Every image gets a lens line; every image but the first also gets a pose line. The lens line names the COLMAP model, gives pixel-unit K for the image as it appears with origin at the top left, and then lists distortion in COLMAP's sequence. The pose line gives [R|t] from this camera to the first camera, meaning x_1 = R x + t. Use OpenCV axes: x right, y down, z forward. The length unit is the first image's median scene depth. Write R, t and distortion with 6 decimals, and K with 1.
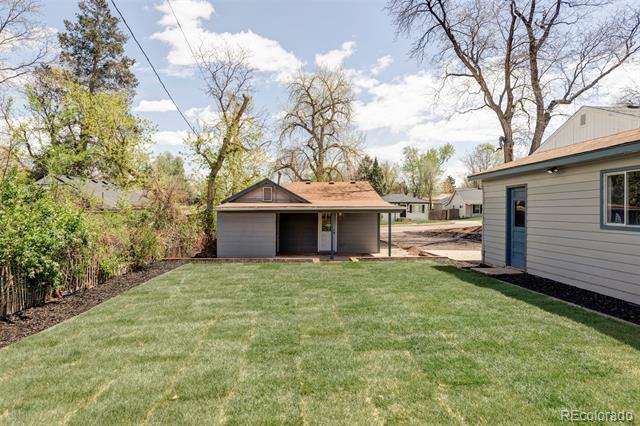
lens RADIAL K [[365.1, 0, 325.9], [0, 365.1, 211.0], [0, 0, 1]] dist [0.002147, 0.000563]
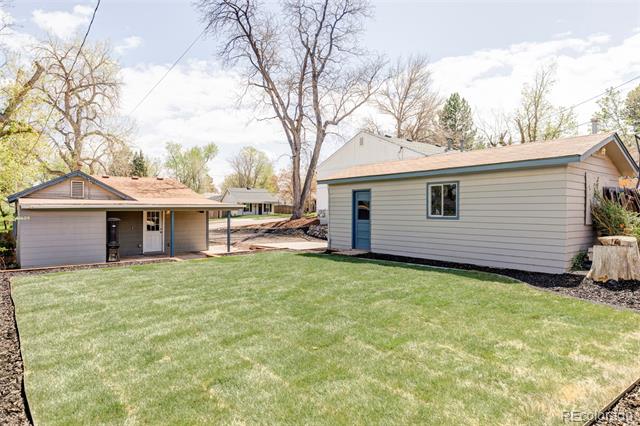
lens RADIAL K [[365.1, 0, 325.9], [0, 365.1, 211.0], [0, 0, 1]] dist [0.002147, 0.000563]
pose [[0.807116, -0.004191, 0.590378, -0.136768], [0.001931, 0.999988, 0.004459, 0.001494], [-0.590390, -0.002459, 0.807114, -0.009634]]
